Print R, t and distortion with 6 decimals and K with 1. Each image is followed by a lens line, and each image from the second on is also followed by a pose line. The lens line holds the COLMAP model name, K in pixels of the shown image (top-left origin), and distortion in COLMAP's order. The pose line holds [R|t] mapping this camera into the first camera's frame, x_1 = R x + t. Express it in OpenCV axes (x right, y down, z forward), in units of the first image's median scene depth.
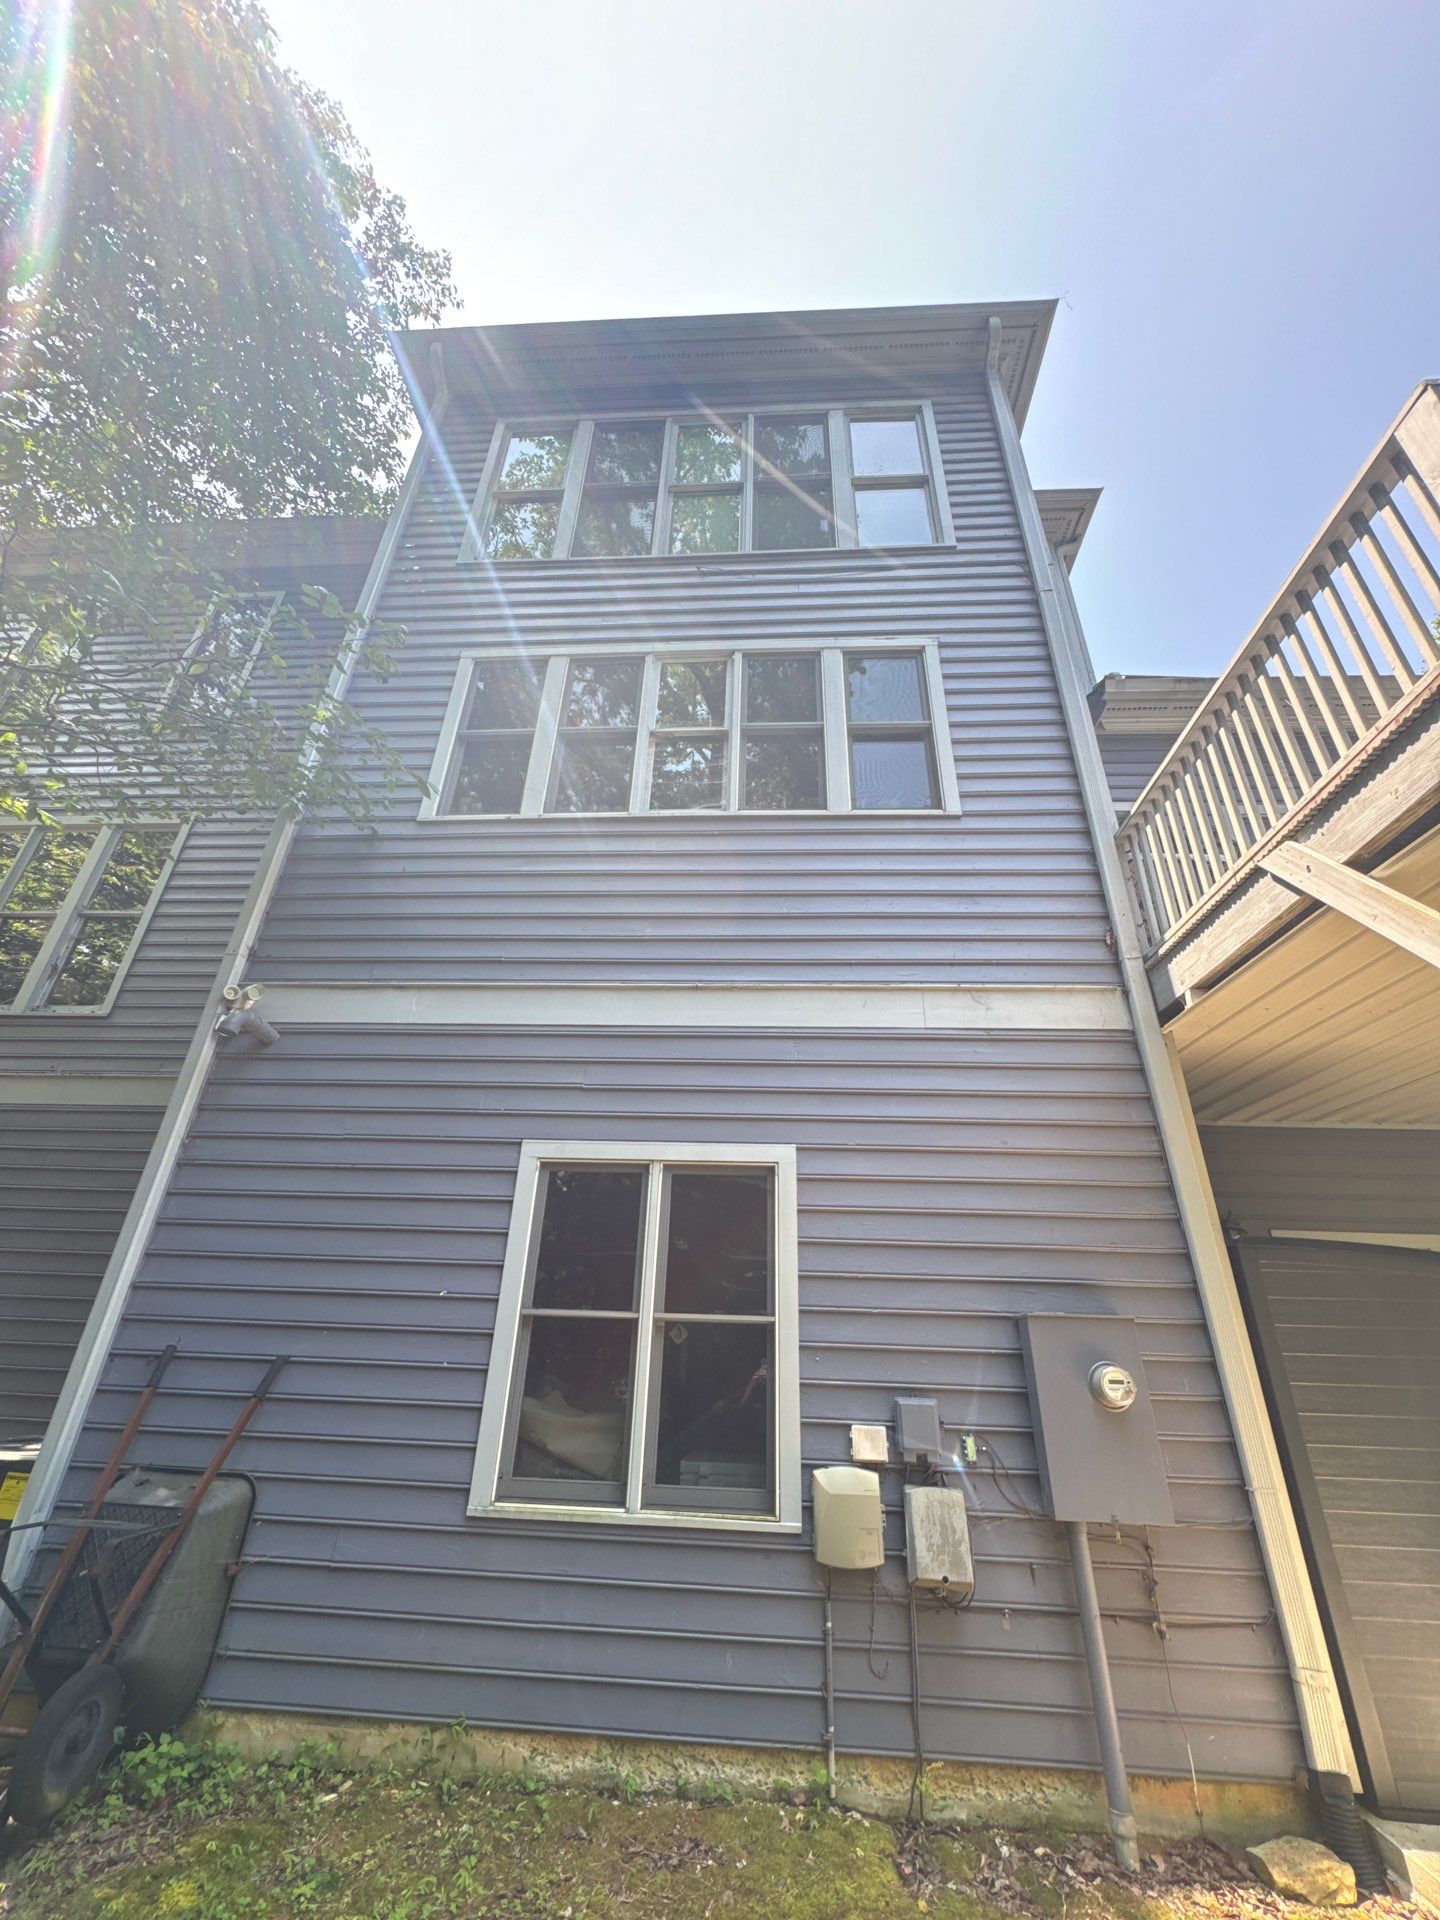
lens RADIAL K [[769.0, 0, 720.0], [0, 769.0, 960.0], [0, 0, 1]] dist [-0.006255, 0.001141]
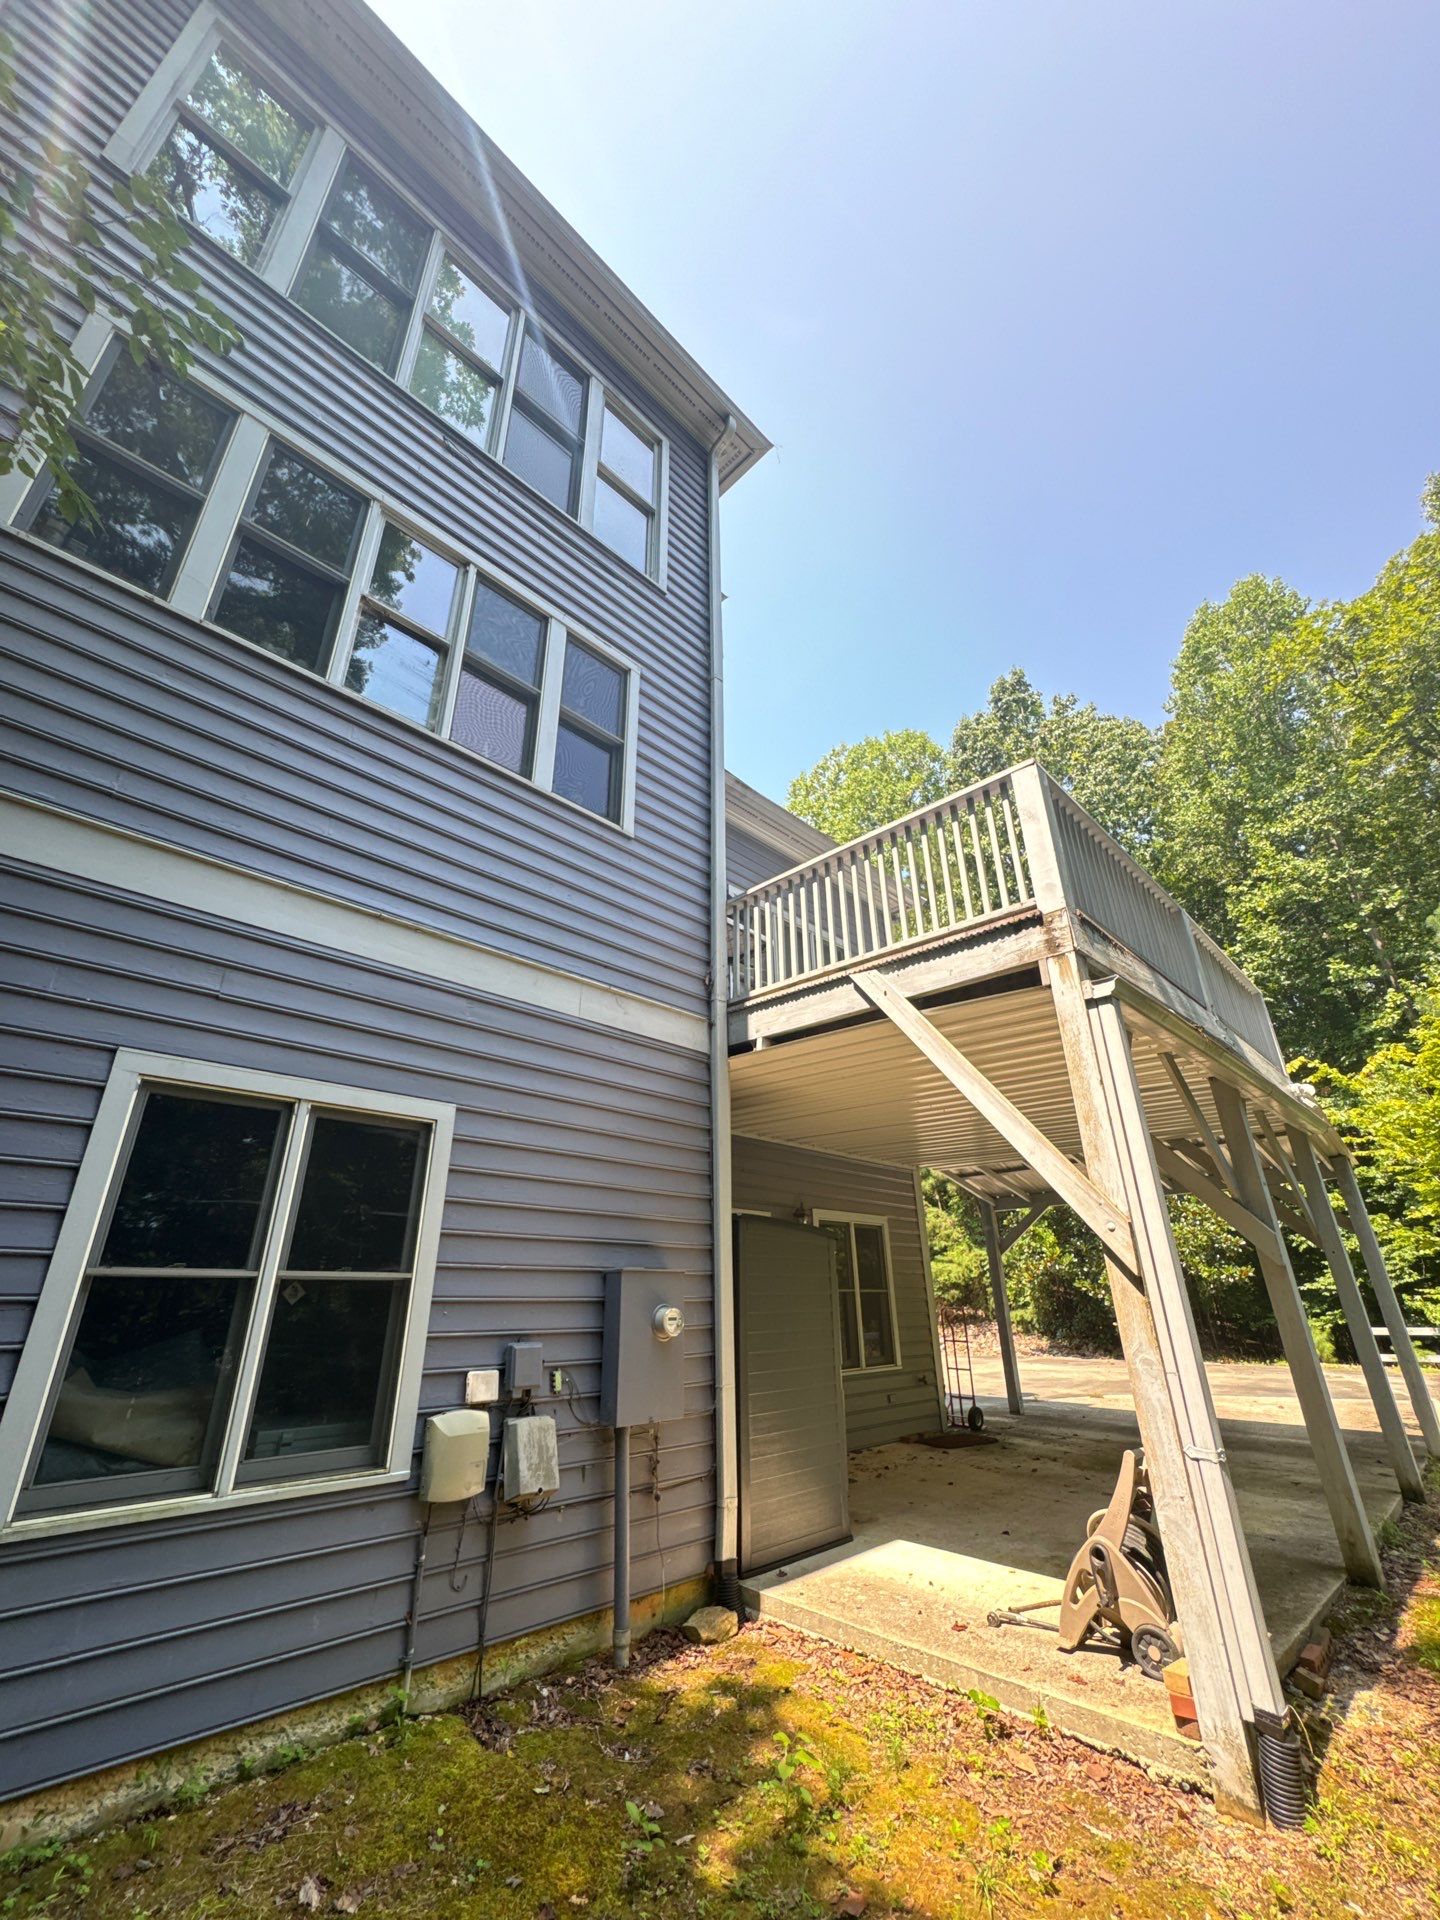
lens RADIAL K [[769.0, 0, 720.0], [0, 769.0, 960.0], [0, 0, 1]] dist [-0.006255, 0.001141]
pose [[0.665963, 0.267958, 0.696198, -0.513804], [-0.314311, 0.947168, -0.063892, 0.021419], [-0.676536, -0.176273, 0.715001, 0.103047]]
